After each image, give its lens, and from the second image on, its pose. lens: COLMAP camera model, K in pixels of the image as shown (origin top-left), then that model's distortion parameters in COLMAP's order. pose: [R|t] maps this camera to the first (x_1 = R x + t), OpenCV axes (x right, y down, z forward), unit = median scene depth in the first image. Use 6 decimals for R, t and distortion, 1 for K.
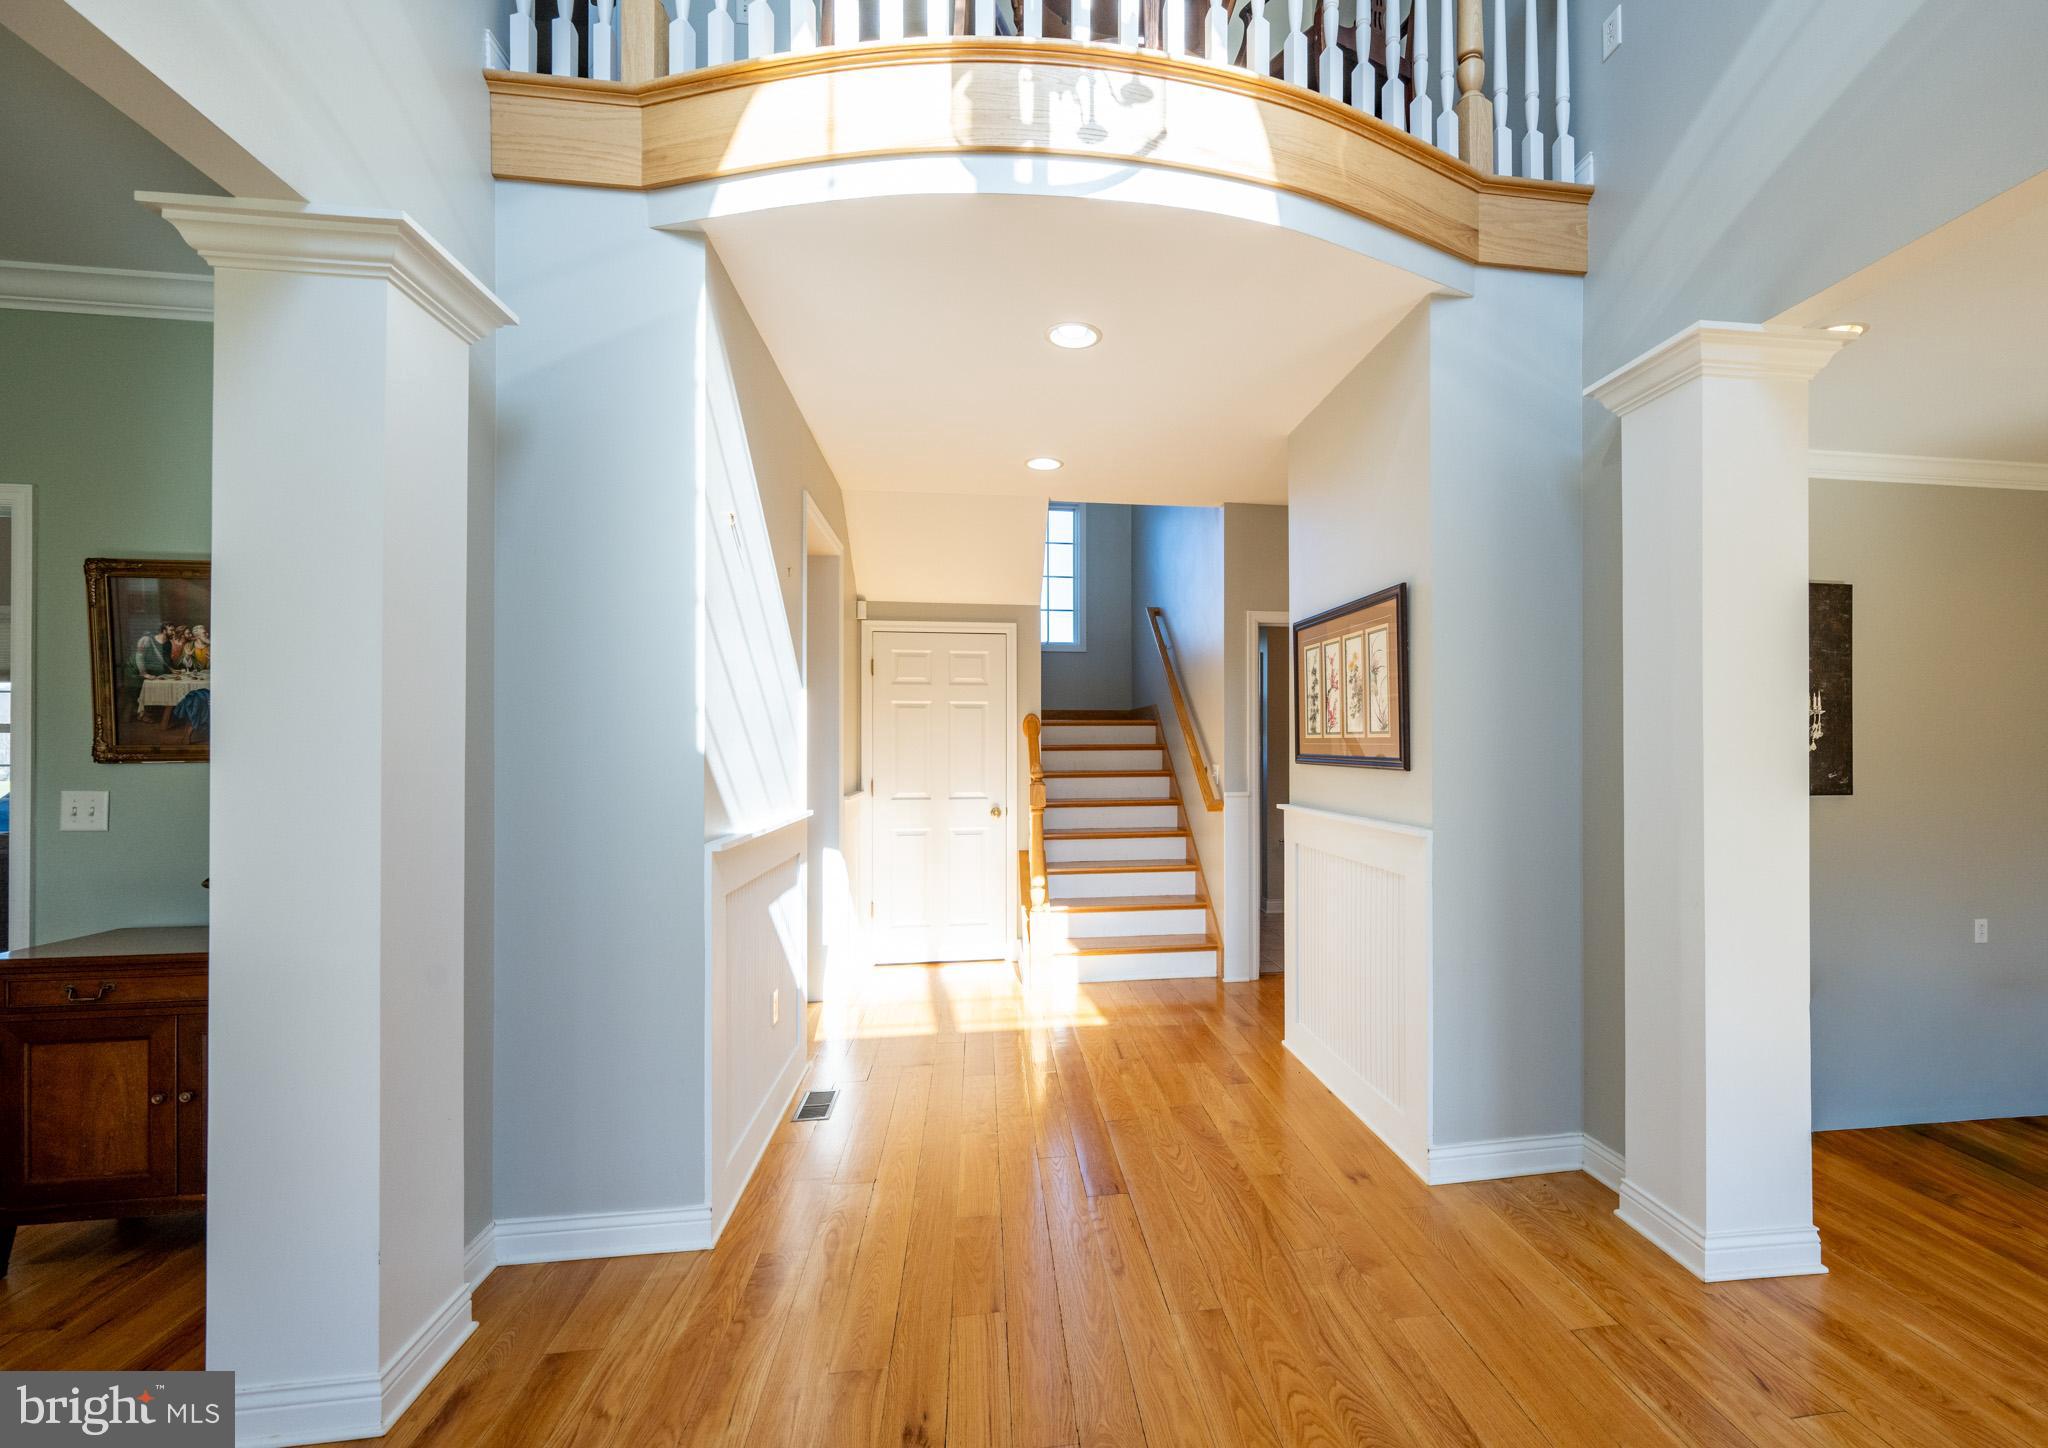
lens RADIAL K [[913.1, 0, 1024.0], [0, 913.1, 724.0], [0, 0, 1]] dist [-0.000215, 0.000048]
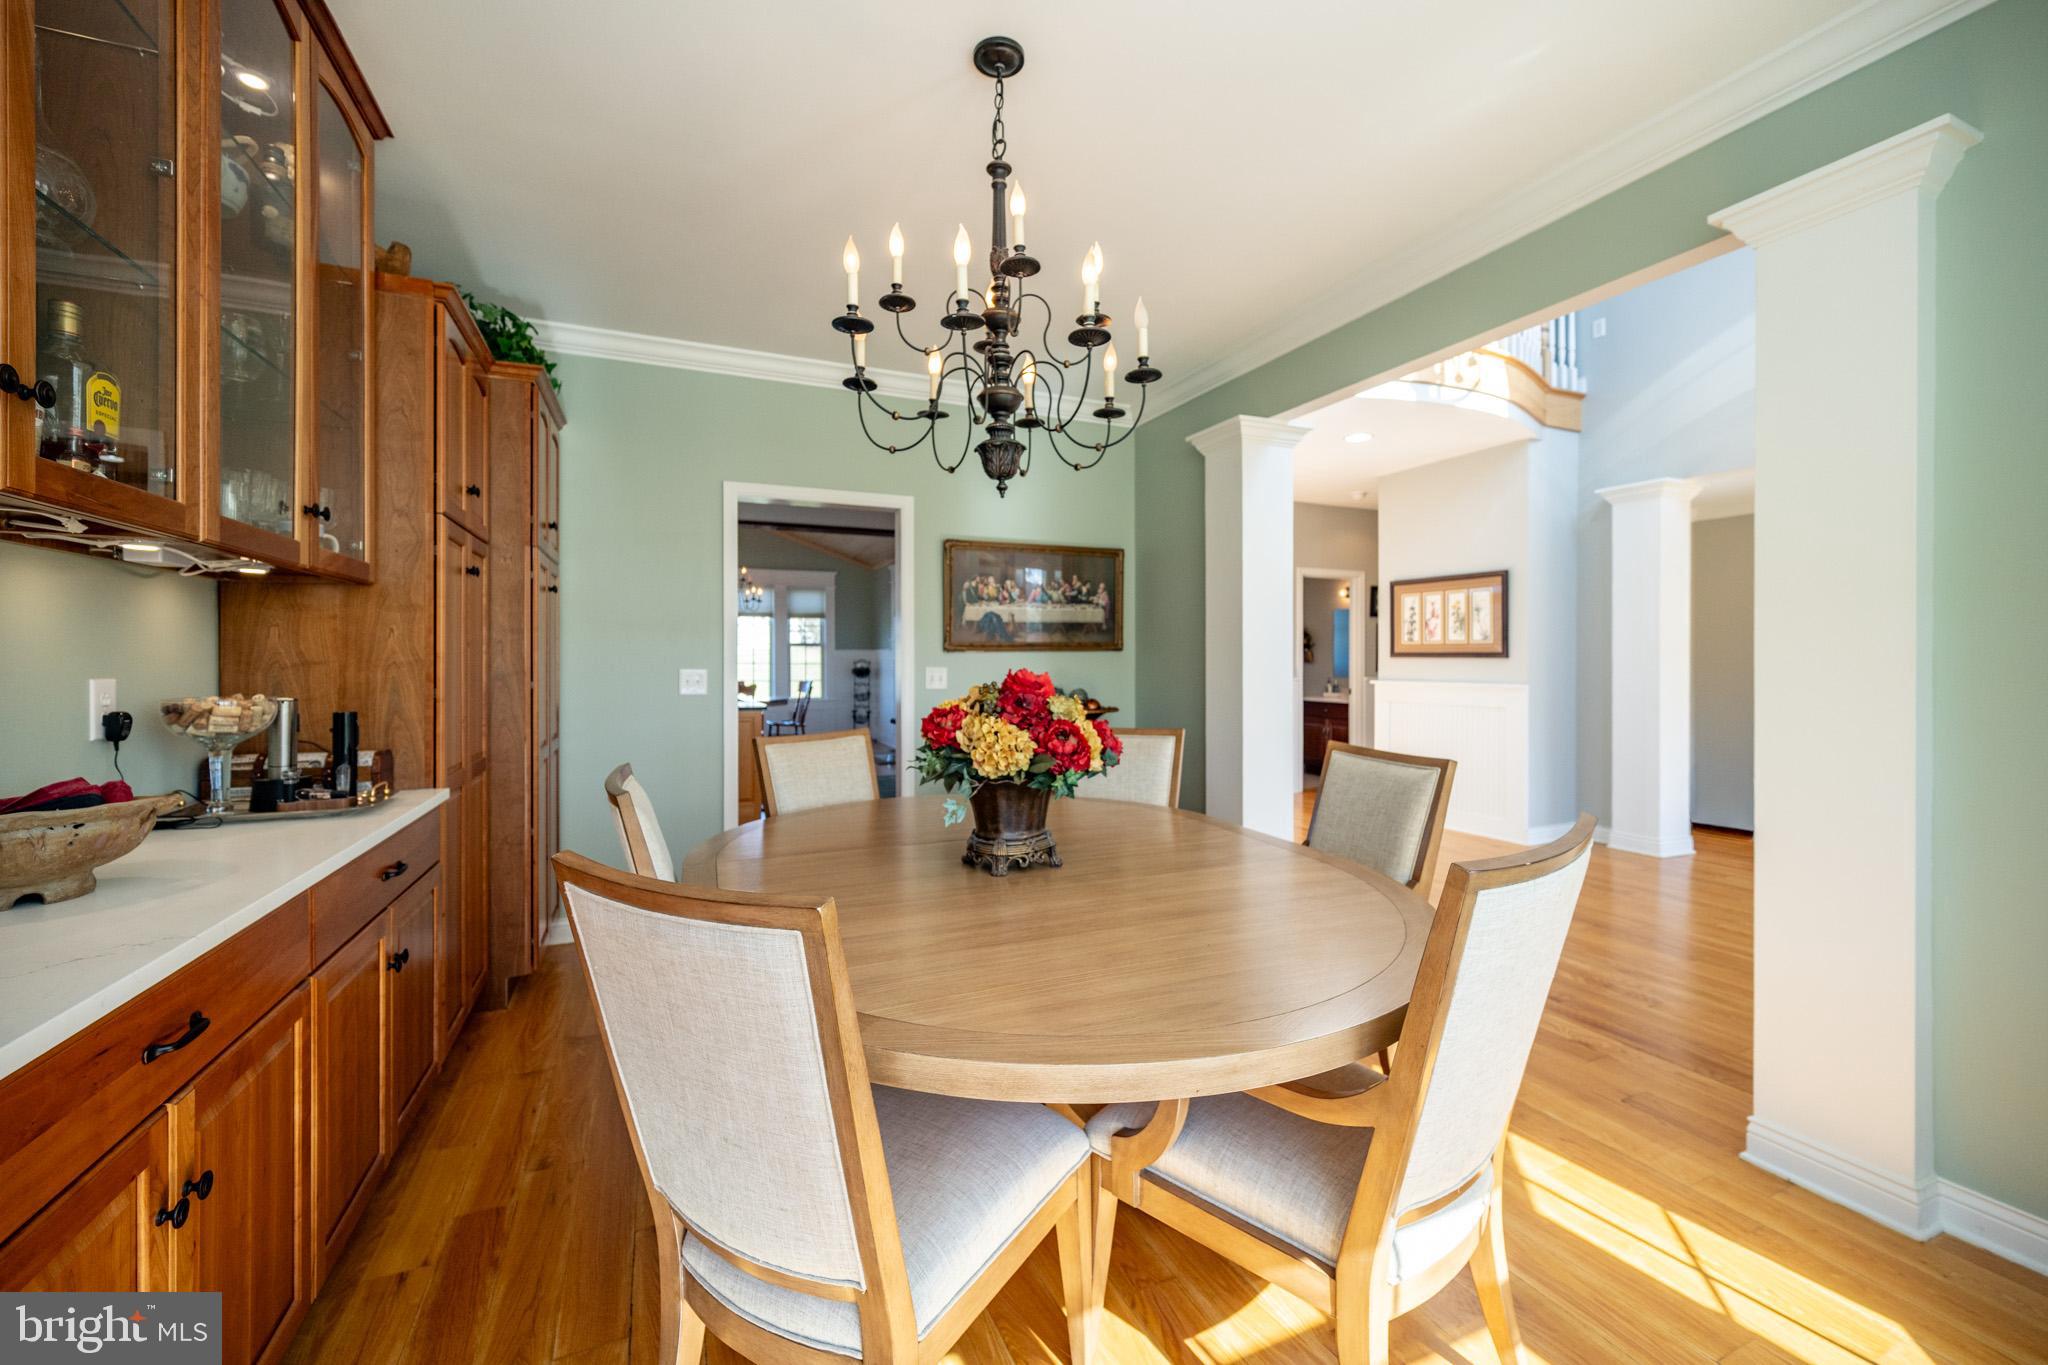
lens RADIAL K [[814.5, 0, 1022.9], [0, 814.5, 636.6], [0, 0, 1]] dist [0.000490, -0.000137]
pose [[0.966995, 0.008213, 0.254665, -1.239291], [-0.008536, 0.999964, 0.000164, 0.011180], [-0.254654, -0.002332, 0.967029, -0.584079]]
